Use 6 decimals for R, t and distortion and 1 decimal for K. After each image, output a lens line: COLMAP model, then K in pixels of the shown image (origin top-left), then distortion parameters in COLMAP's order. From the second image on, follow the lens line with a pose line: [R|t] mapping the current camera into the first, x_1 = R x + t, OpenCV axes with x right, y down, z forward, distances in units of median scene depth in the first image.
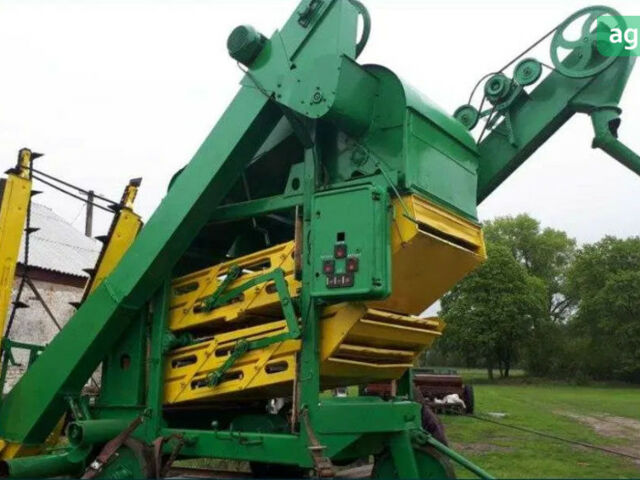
lens RADIAL K [[716.7, 0, 315.9], [0, 716.7, 242.9], [0, 0, 1]] dist [0.208243, -0.642646]
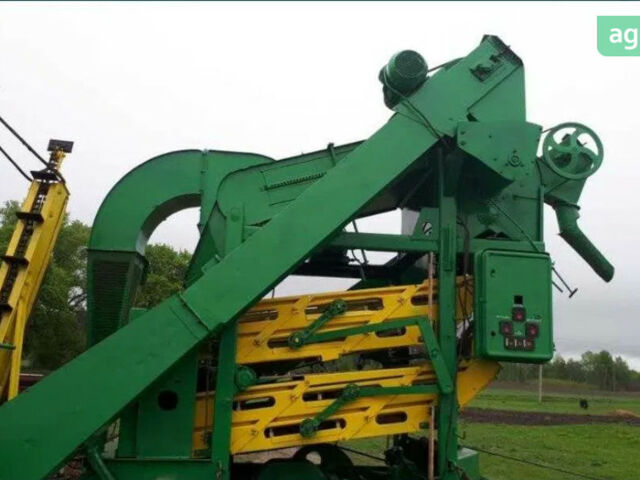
lens RADIAL K [[716.7, 0, 315.9], [0, 716.7, 242.9], [0, 0, 1]] dist [0.208243, -0.642646]
pose [[0.725103, 0.157897, 0.670294, -0.773180], [-0.171193, 0.984133, -0.046634, 0.008111], [-0.667022, -0.080935, 0.740629, 0.370474]]
